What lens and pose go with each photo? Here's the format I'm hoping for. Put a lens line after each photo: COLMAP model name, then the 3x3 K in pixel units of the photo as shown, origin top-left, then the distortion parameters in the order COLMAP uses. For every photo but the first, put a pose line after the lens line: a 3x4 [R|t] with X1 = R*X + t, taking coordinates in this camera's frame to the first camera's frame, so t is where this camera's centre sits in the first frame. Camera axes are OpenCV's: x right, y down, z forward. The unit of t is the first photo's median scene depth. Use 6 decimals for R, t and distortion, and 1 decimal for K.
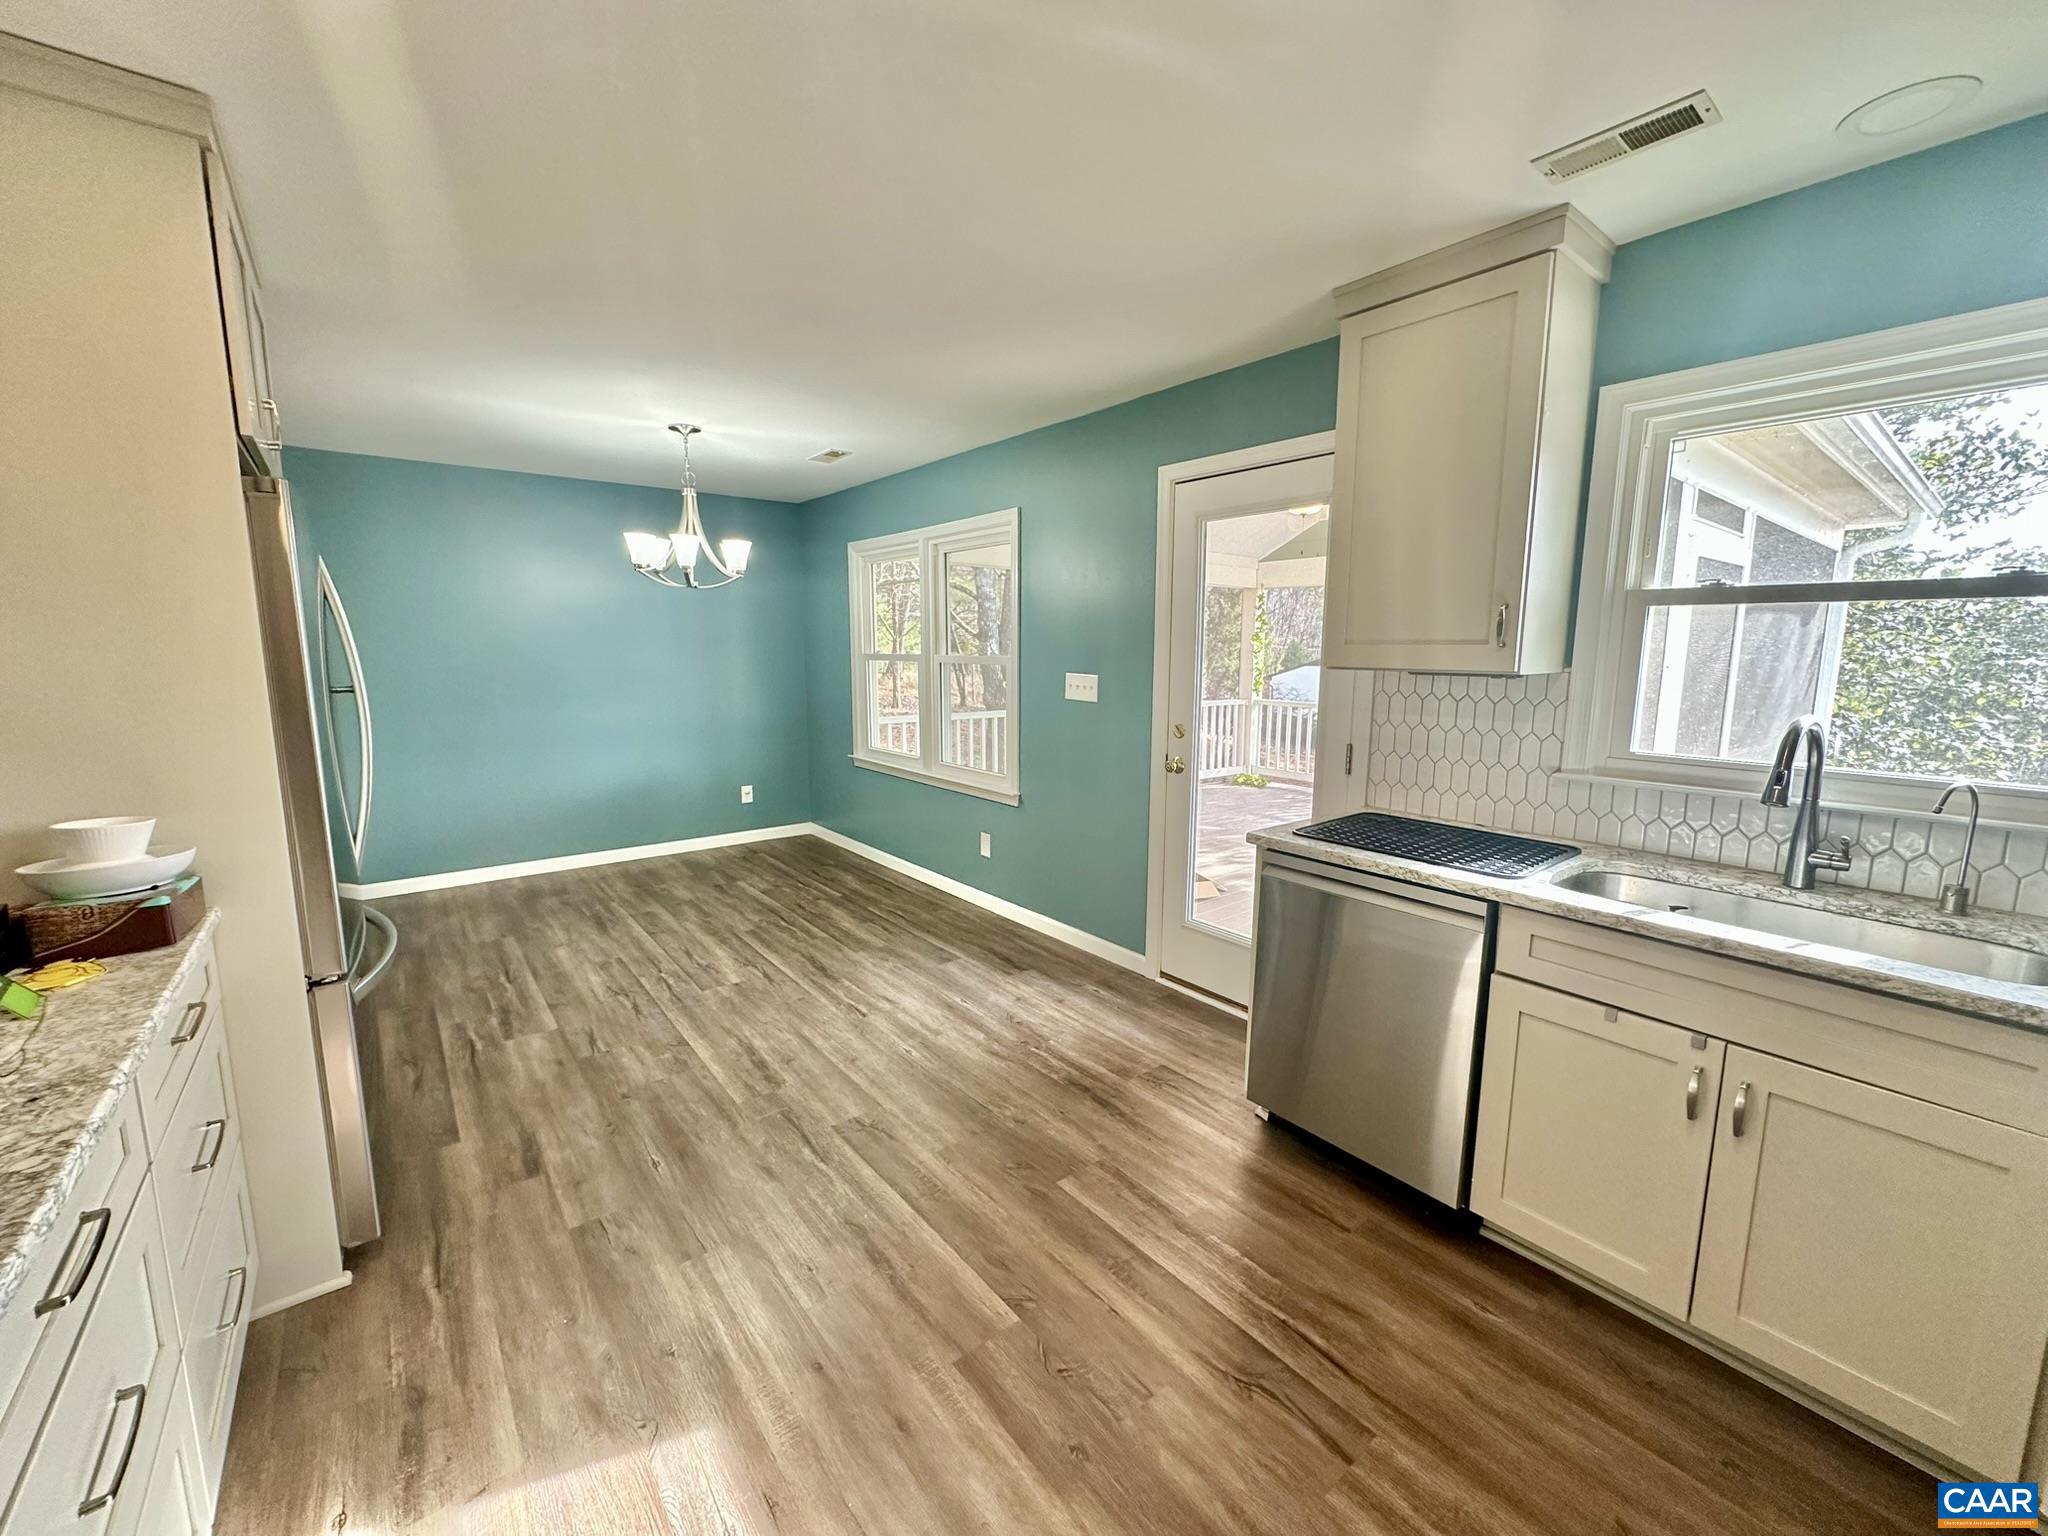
lens RADIAL K [[818.6, 0, 1021.7], [0, 818.6, 765.0], [0, 0, 1]] dist [0.001079, -0.001355]
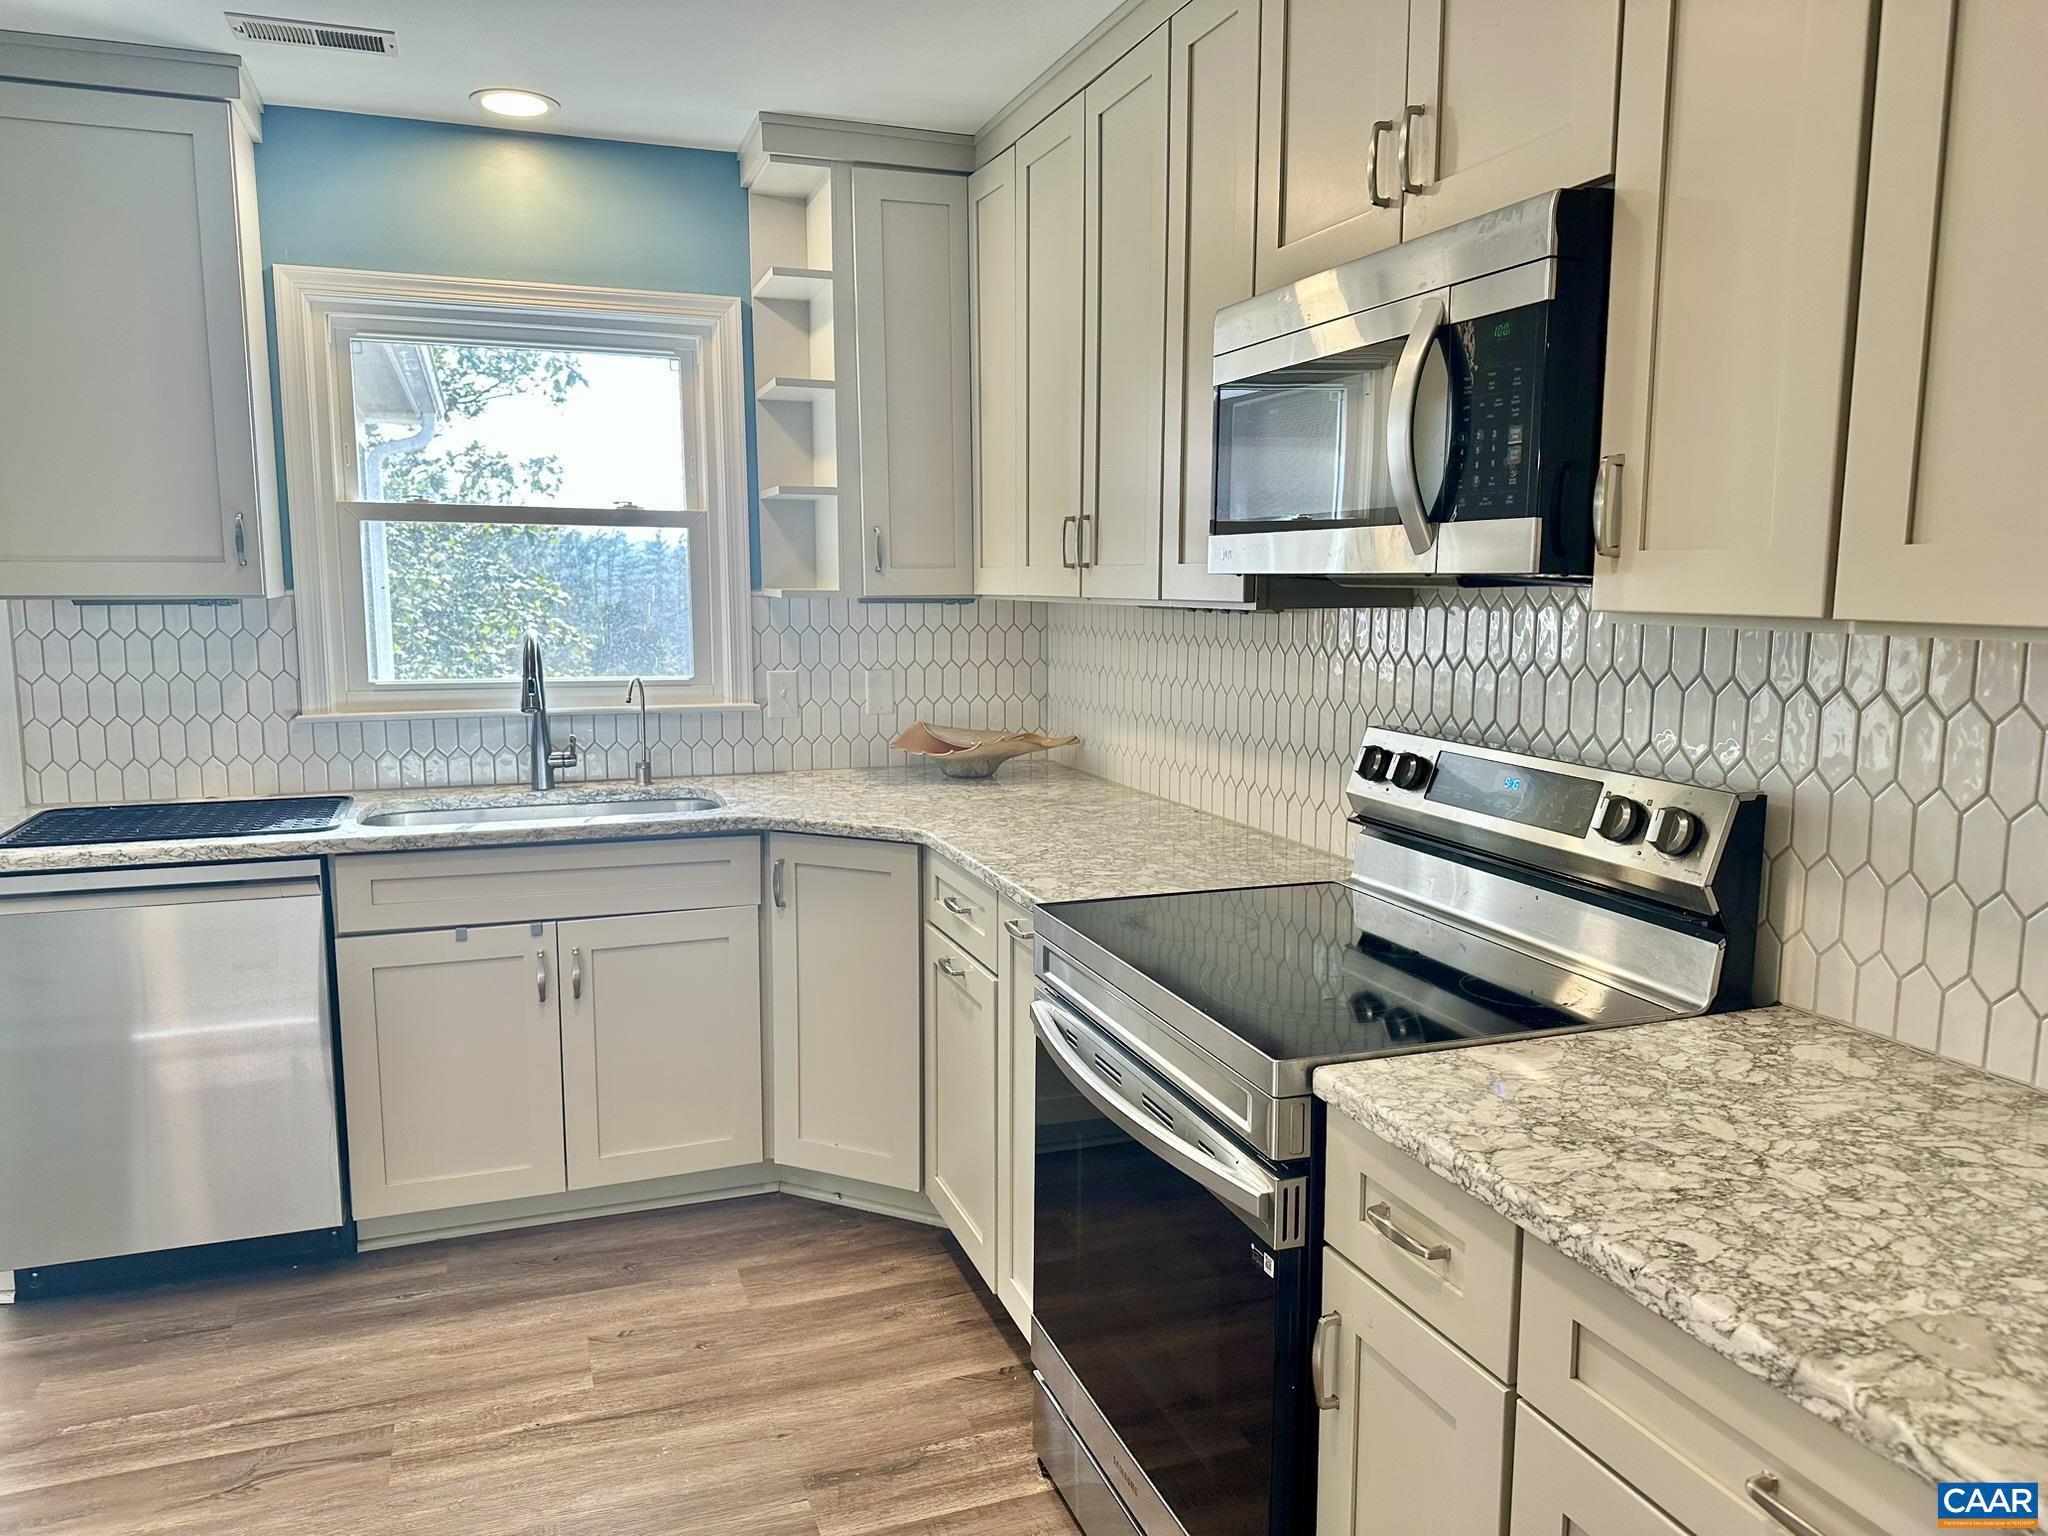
lens RADIAL K [[1440.6, 0, 1022.9], [0, 1440.6, 773.9], [0, 0, 1]] dist [0.069822, -0.080144]
pose [[0.319020, -0.135396, 0.938027, -0.369950], [0.138619, 0.985765, 0.095143, 0.020440], [-0.937556, 0.099676, 0.333247, -0.132092]]
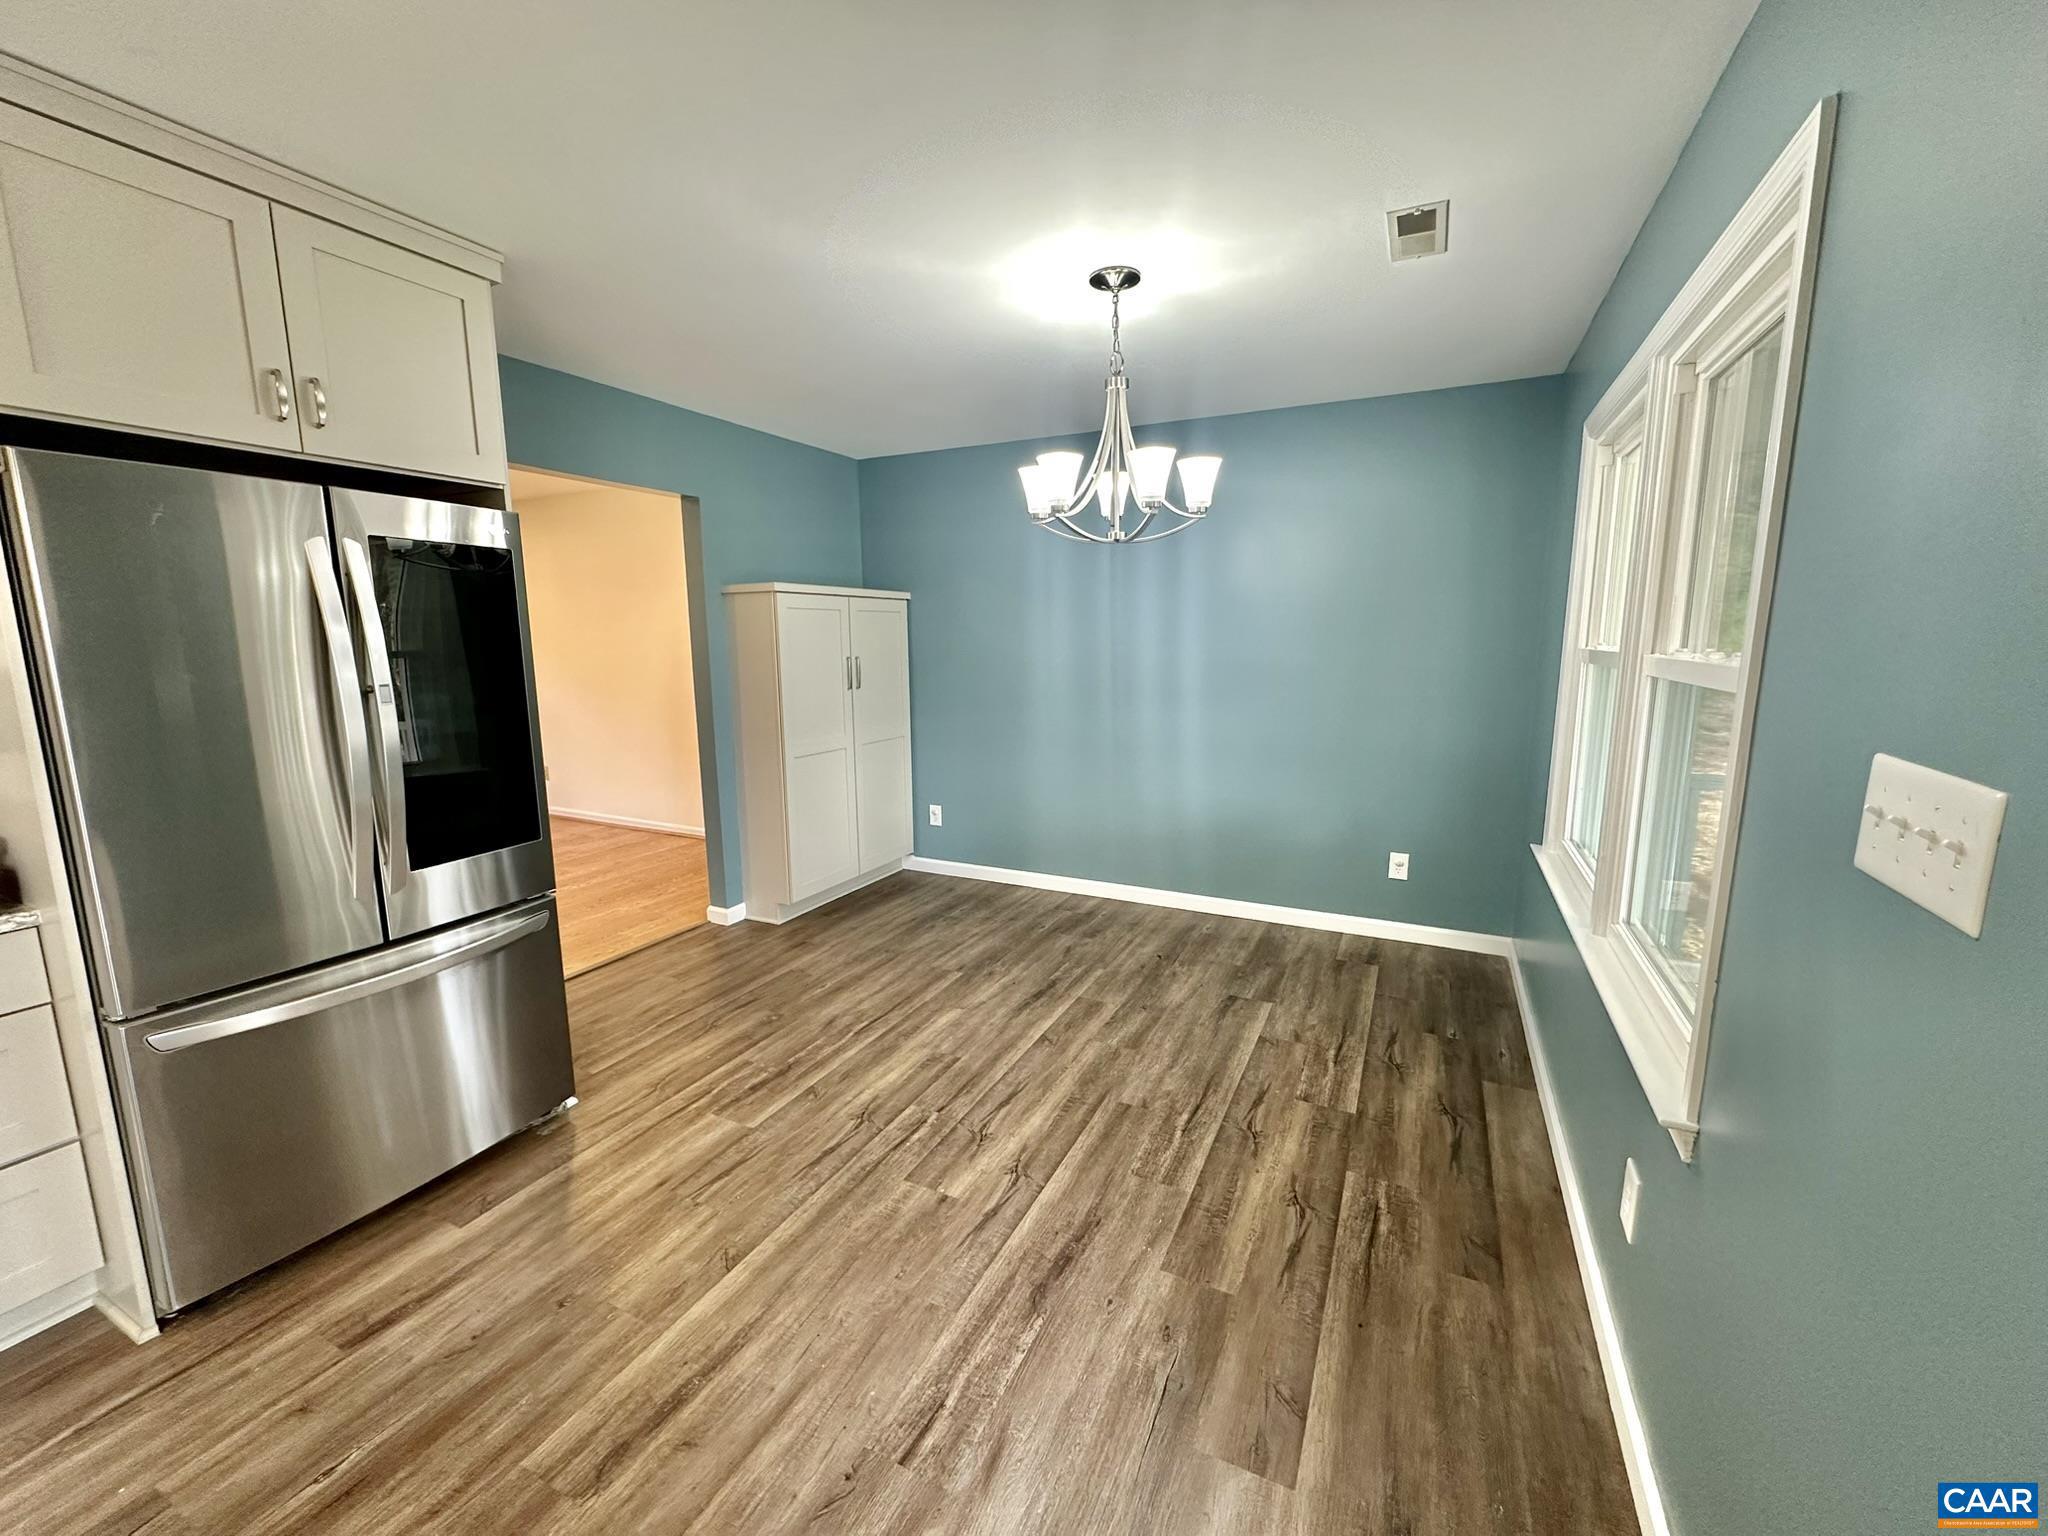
lens RADIAL K [[818.6, 0, 1022.0], [0, 818.6, 763.4], [0, 0, 1]] dist [0.001079, -0.001355]
pose [[0.424262, 0.135952, -0.895276, 0.188044], [-0.124262, 0.988054, 0.091154, -0.121767], [0.896973, 0.072575, 0.436088, 0.848016]]
